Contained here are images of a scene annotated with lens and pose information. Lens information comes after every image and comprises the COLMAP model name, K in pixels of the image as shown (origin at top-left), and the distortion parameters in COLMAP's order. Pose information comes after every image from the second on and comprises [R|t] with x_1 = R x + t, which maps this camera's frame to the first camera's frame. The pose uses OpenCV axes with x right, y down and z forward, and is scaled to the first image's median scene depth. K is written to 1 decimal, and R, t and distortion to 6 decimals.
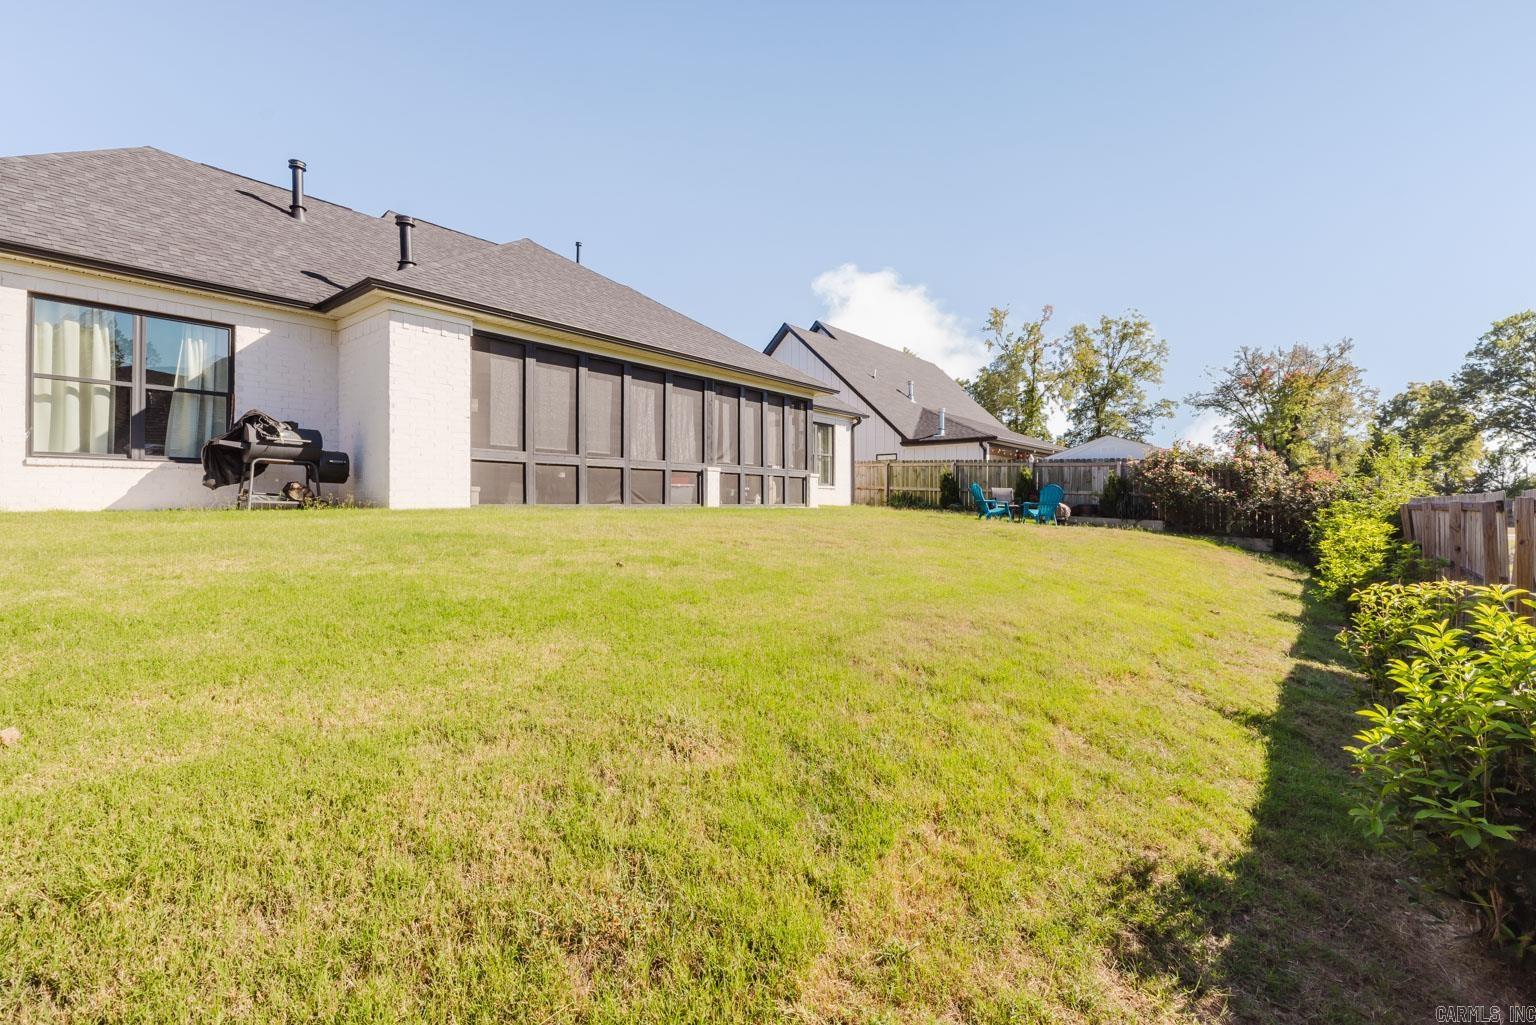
lens RADIAL K [[645.4, 0, 765.2], [0, 645.4, 499.3], [0, 0, 1]] dist [0.000157, -0.000054]
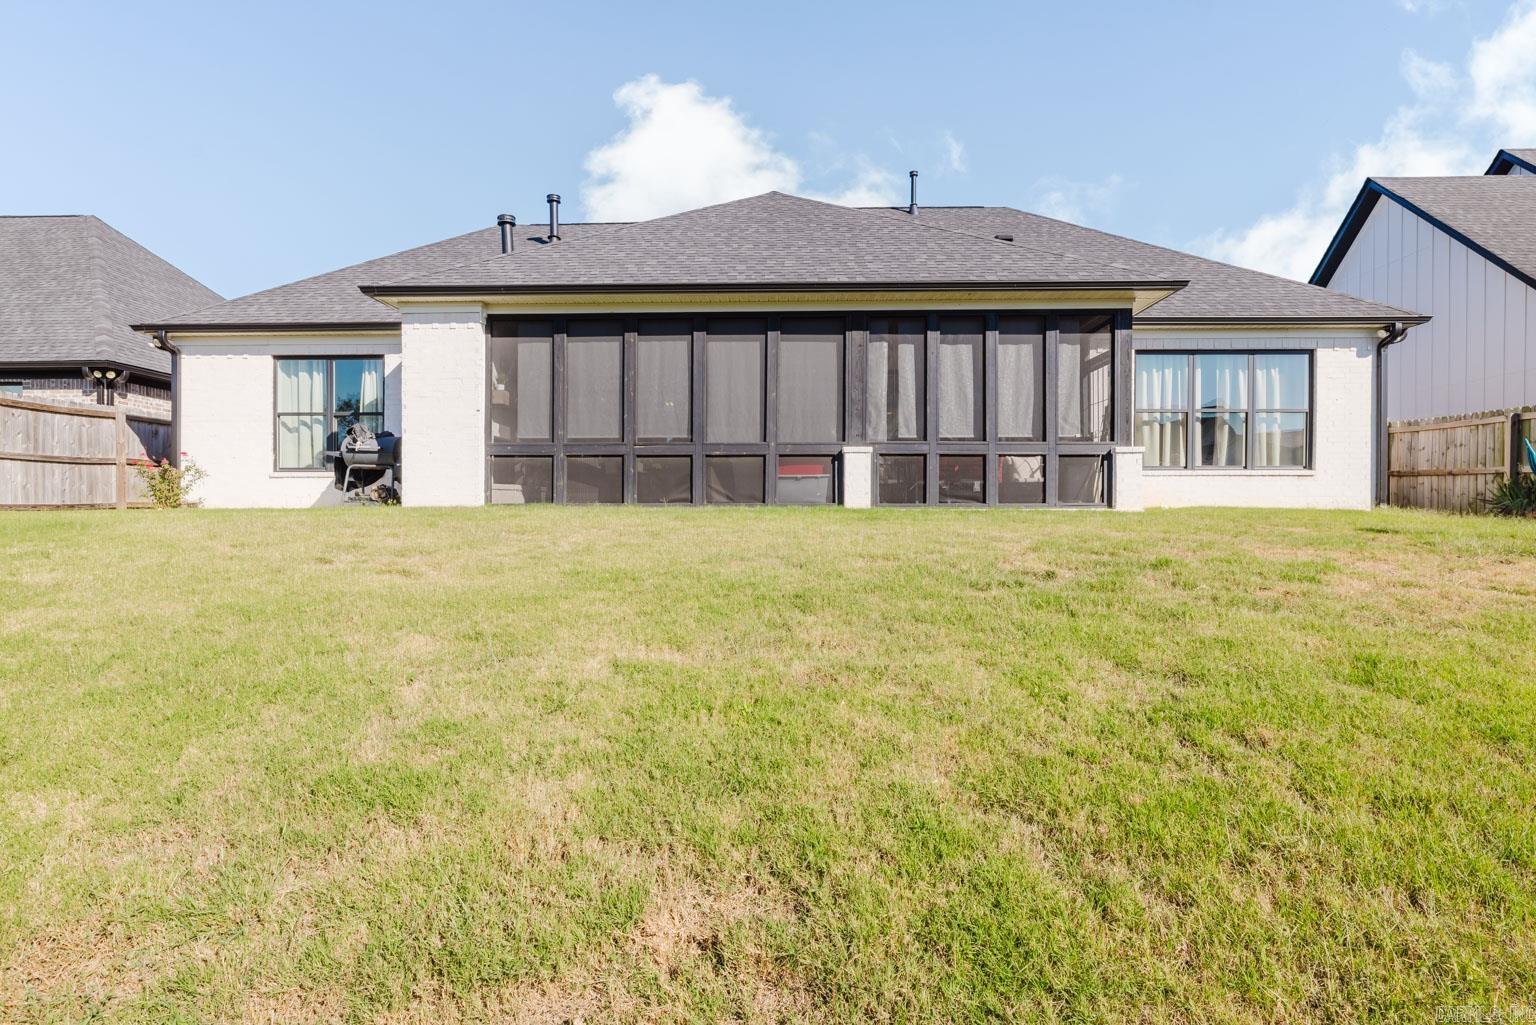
lens RADIAL K [[718.4, 0, 768.0], [0, 718.4, 512.5], [0, 0, 1]] dist [-0.013538, -0.000263]
pose [[0.620222, 0.005755, -0.784405, 0.445393], [0.005197, 0.999921, 0.011446, 0.007828], [0.784409, -0.011176, 0.620143, 0.494849]]
